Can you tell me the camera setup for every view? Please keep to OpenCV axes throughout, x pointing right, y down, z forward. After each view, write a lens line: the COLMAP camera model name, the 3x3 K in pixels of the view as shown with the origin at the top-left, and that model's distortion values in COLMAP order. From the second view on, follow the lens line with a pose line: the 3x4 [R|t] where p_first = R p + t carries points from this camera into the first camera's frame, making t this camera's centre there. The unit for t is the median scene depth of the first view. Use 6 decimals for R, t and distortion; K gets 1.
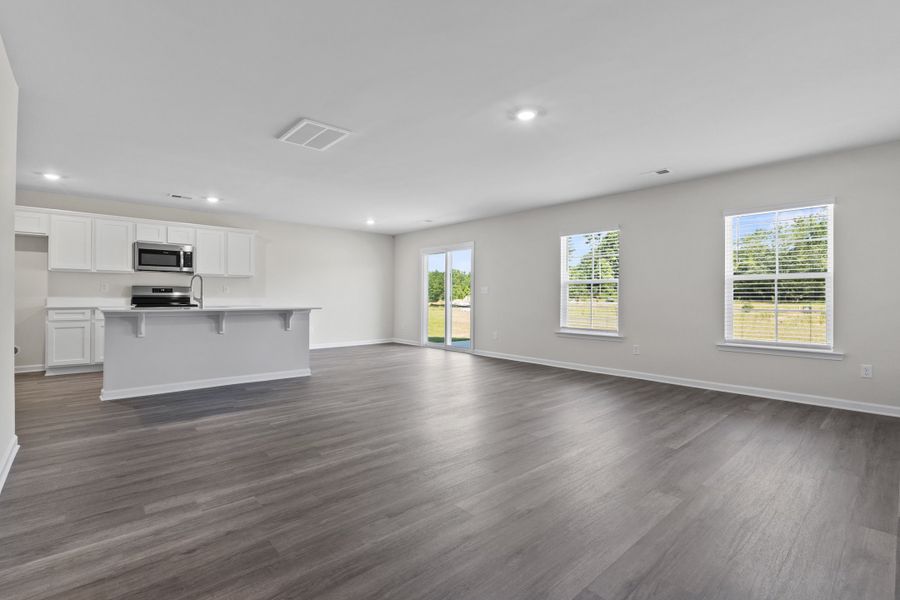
lens RADIAL K [[412.2, 0, 440.2], [0, 412.2, 302.3], [0, 0, 1]] dist [-0.005964, -0.001144]
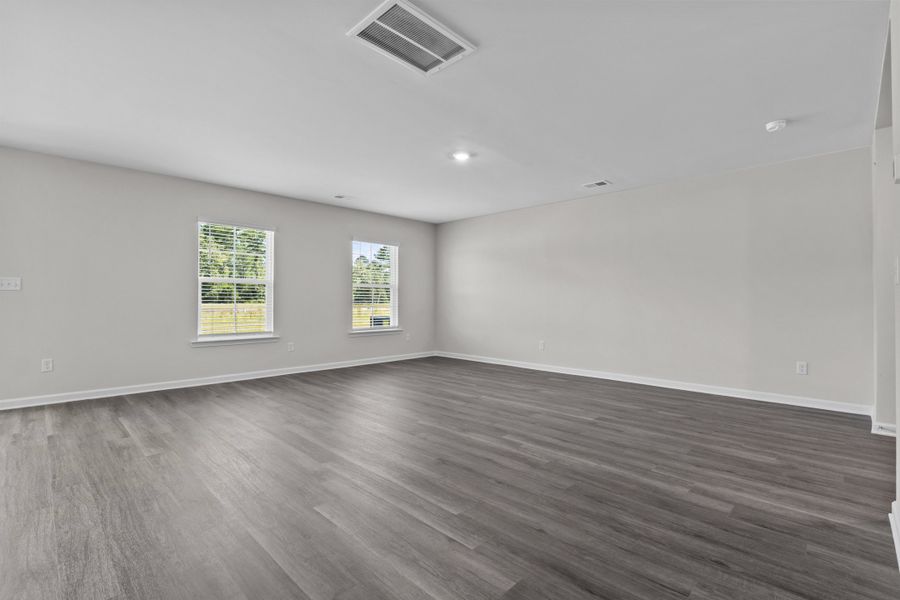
lens RADIAL K [[412.2, 0, 453.5], [0, 412.2, 301.7], [0, 0, 1]] dist [-0.005964, -0.001144]
pose [[-0.082698, -0.007213, 0.996549, -1.191866], [0.010236, 0.999915, 0.008087, -0.013880], [-0.996522, 0.010870, -0.082617, 1.258917]]
